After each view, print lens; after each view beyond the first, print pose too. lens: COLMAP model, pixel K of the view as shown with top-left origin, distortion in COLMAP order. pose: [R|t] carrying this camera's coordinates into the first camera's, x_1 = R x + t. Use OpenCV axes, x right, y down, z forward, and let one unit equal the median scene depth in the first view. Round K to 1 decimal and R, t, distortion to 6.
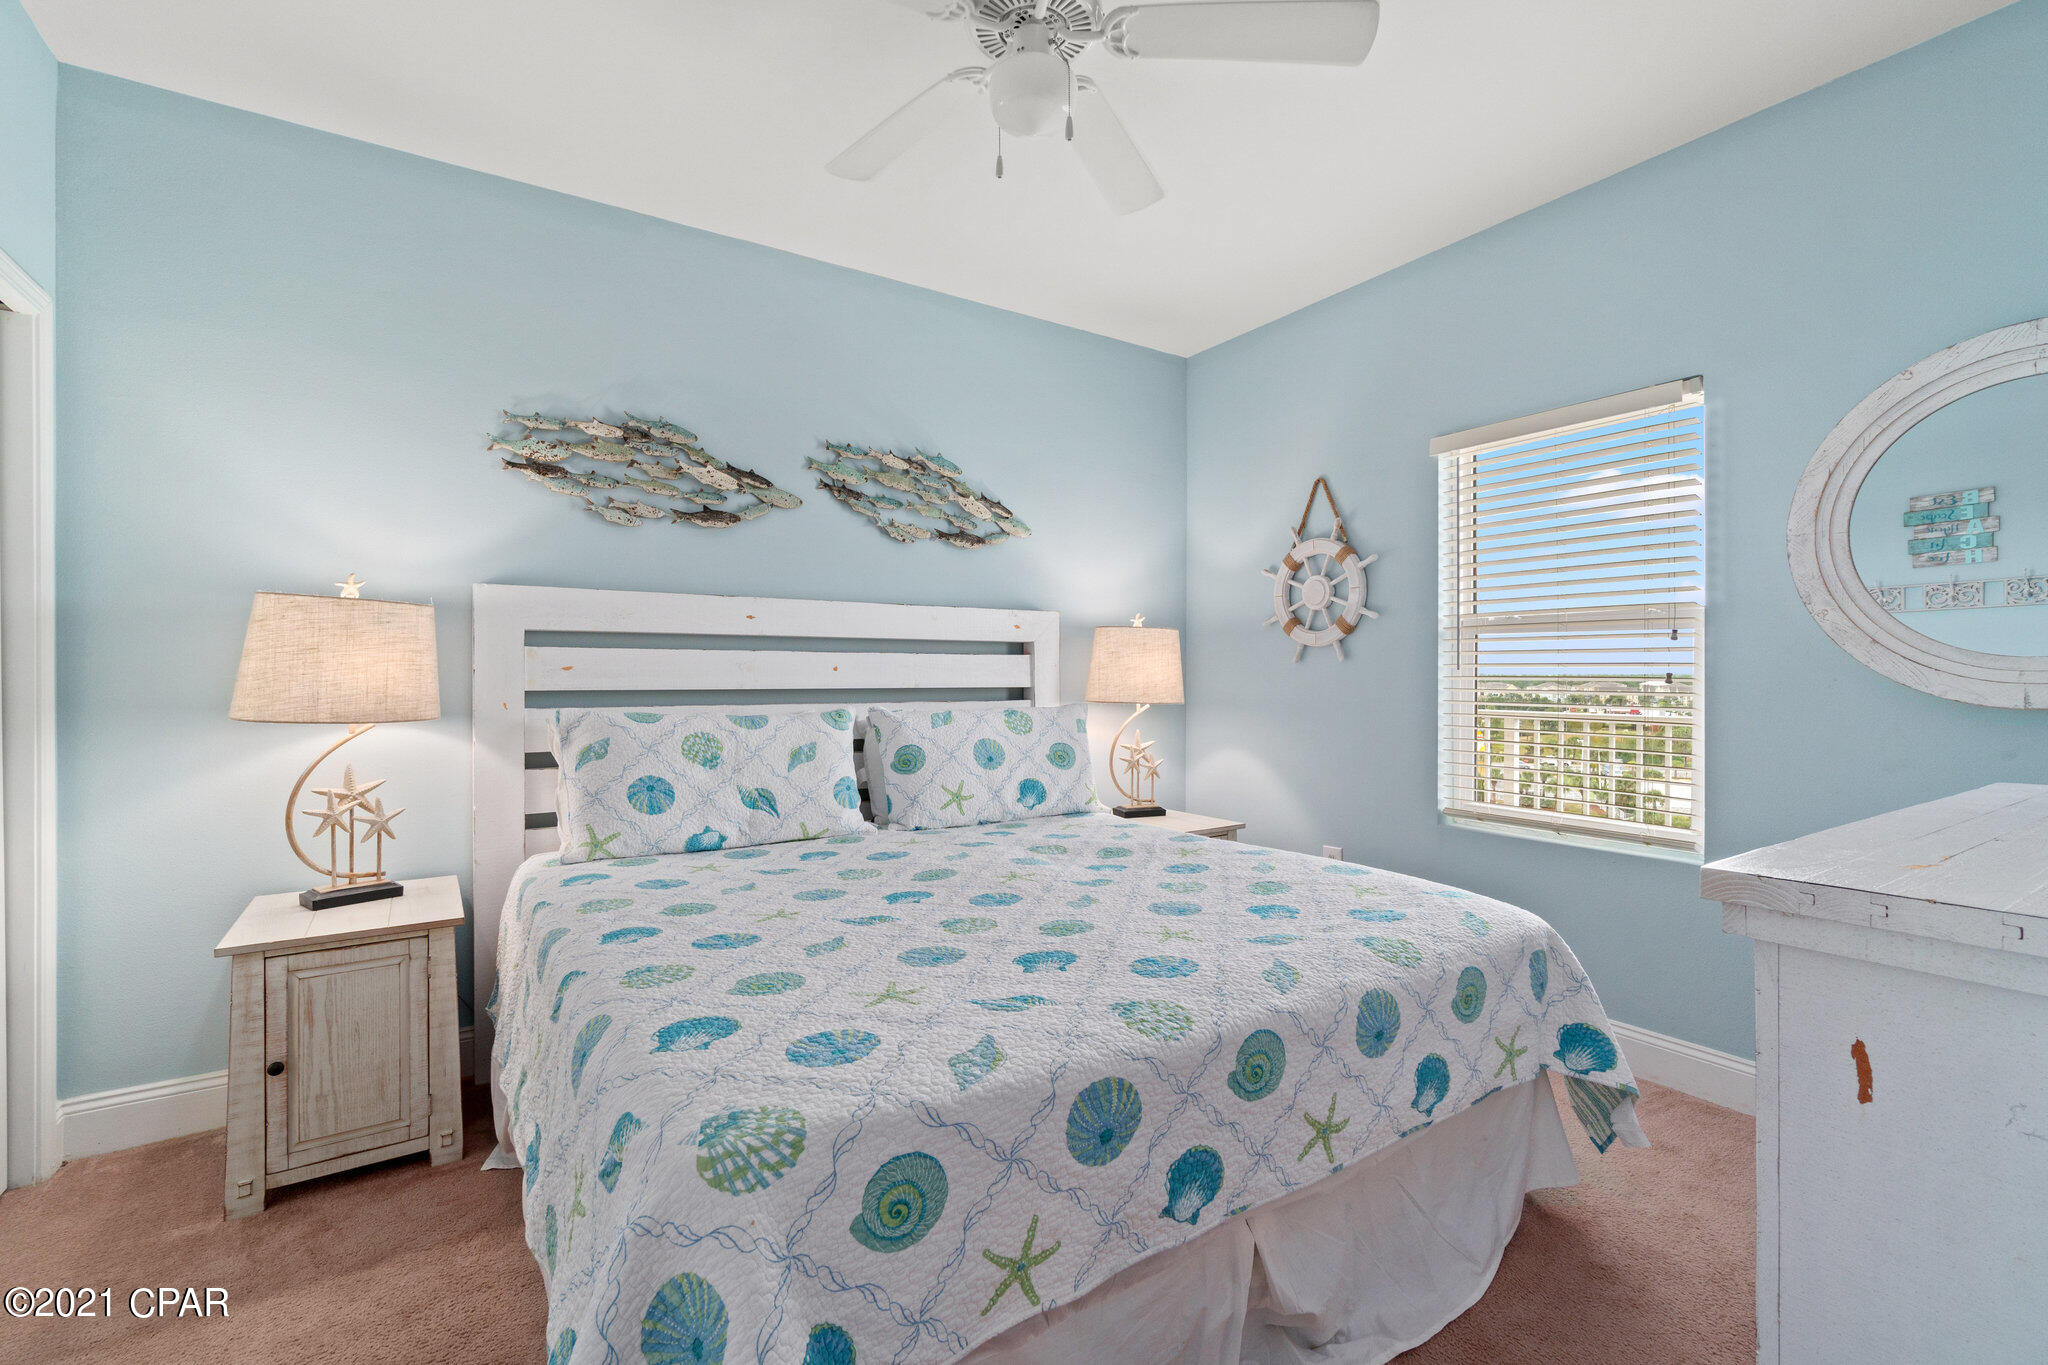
lens RADIAL K [[883.1, 0, 1026.5], [0, 883.1, 680.0], [0, 0, 1]] dist [-0.005525, 0.001817]
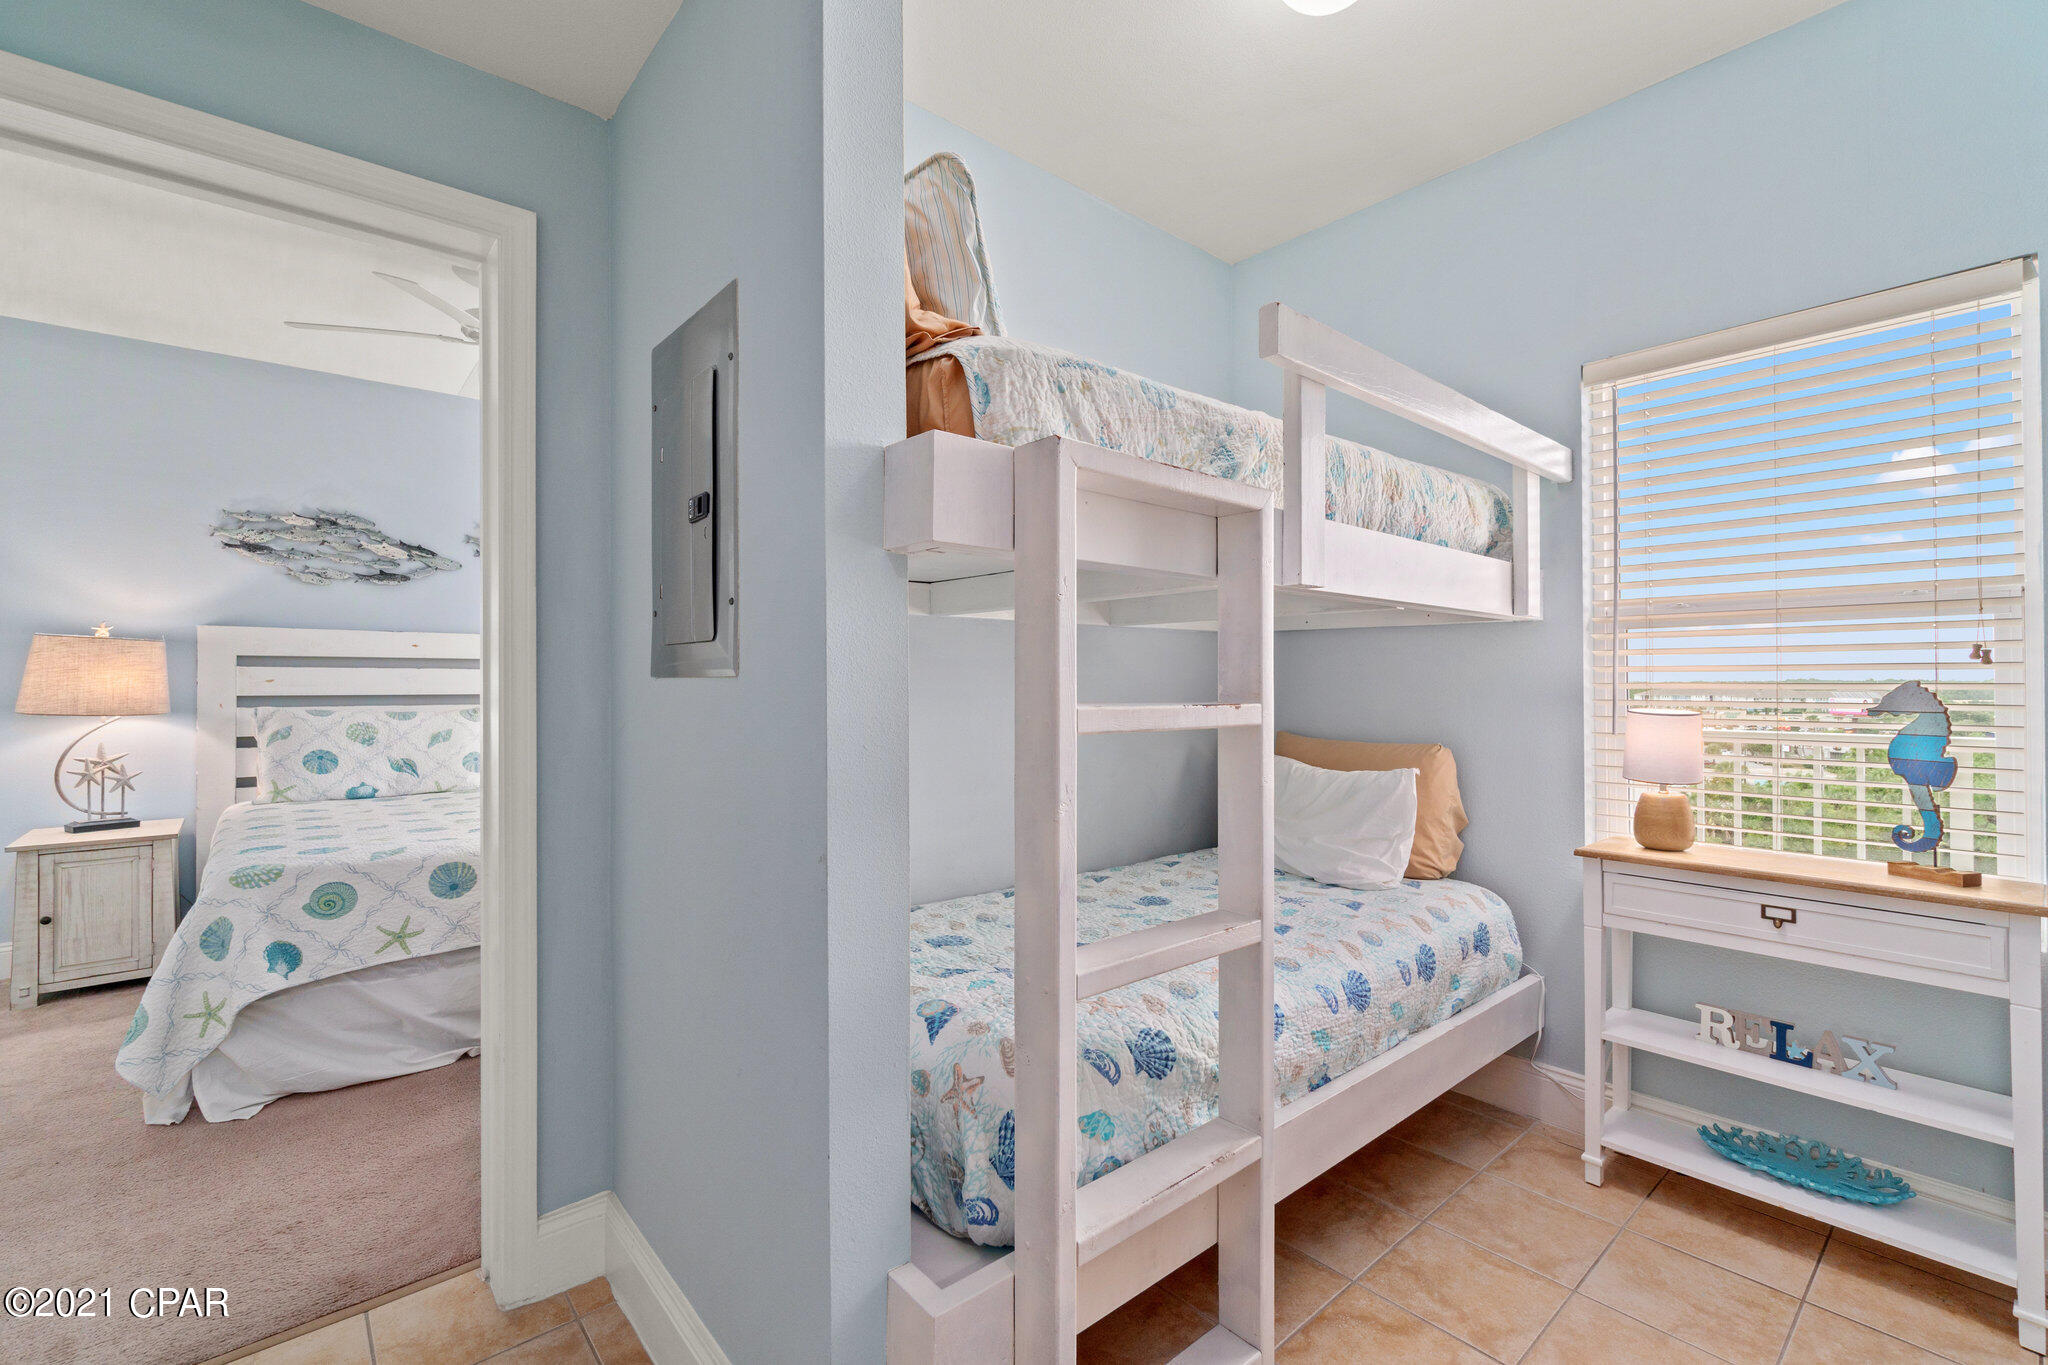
lens RADIAL K [[883.1, 0, 1026.8], [0, 883.1, 681.0], [0, 0, 1]] dist [-0.005525, 0.001817]
pose [[0.992248, -0.002810, 0.124242, 0.598012], [0.004046, 0.999945, -0.009698, 0.006786], [-0.124208, 0.010125, 0.992205, -0.676823]]
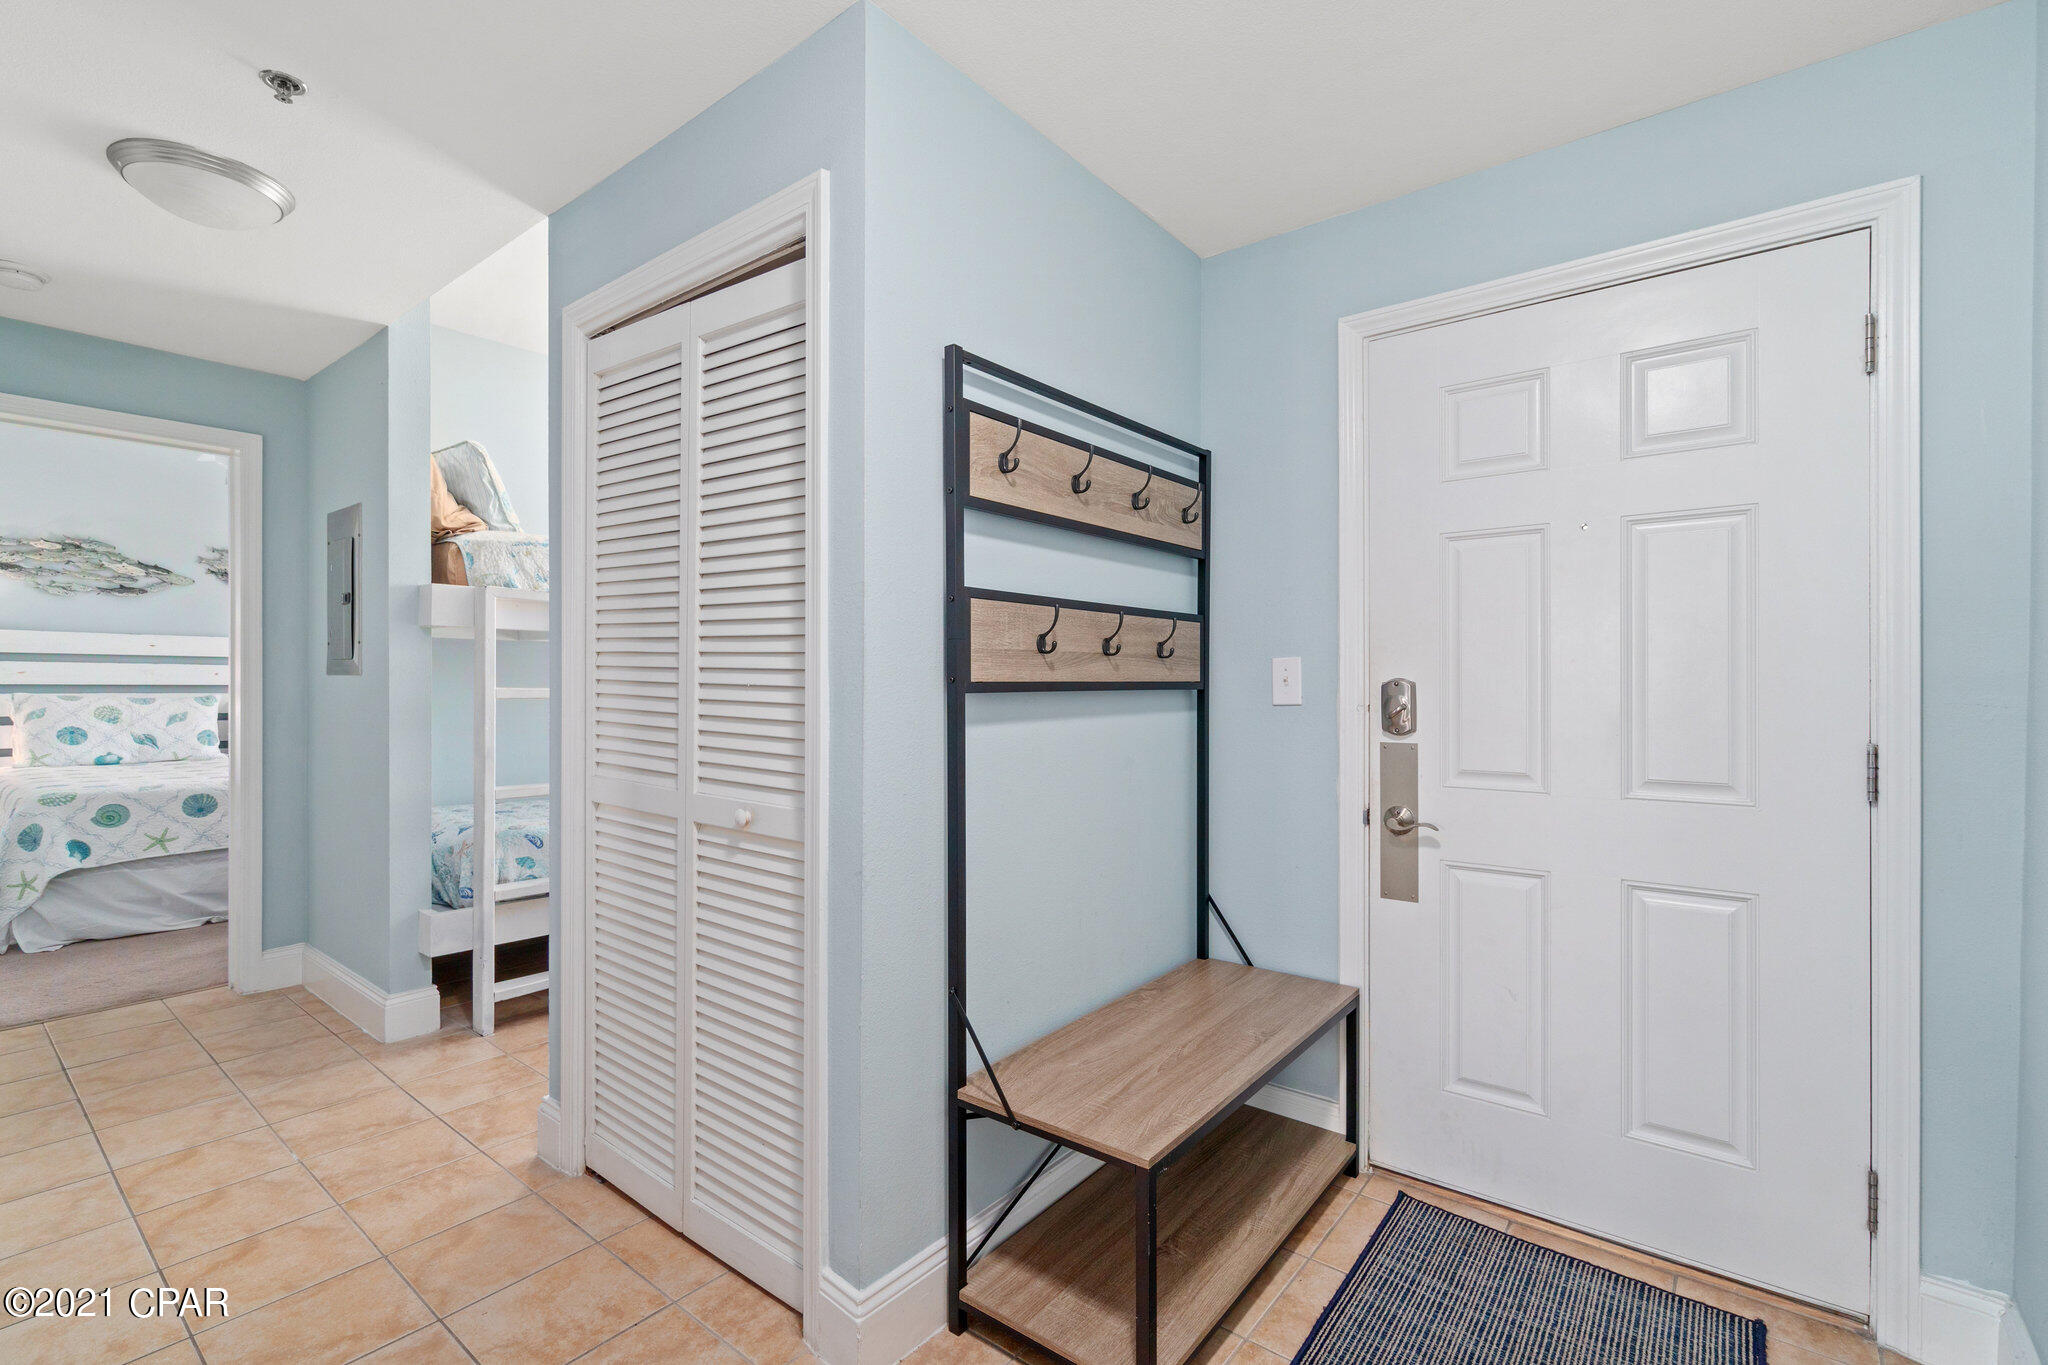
lens RADIAL K [[883.1, 0, 998.1], [0, 883.1, 692.1], [0, 0, 1]] dist [-0.005525, 0.001817]
pose [[0.951396, 0.003311, 0.307951, 0.931945], [-0.004631, 0.999983, 0.003556, 0.012963], [-0.307934, -0.004809, 0.951396, -1.504621]]
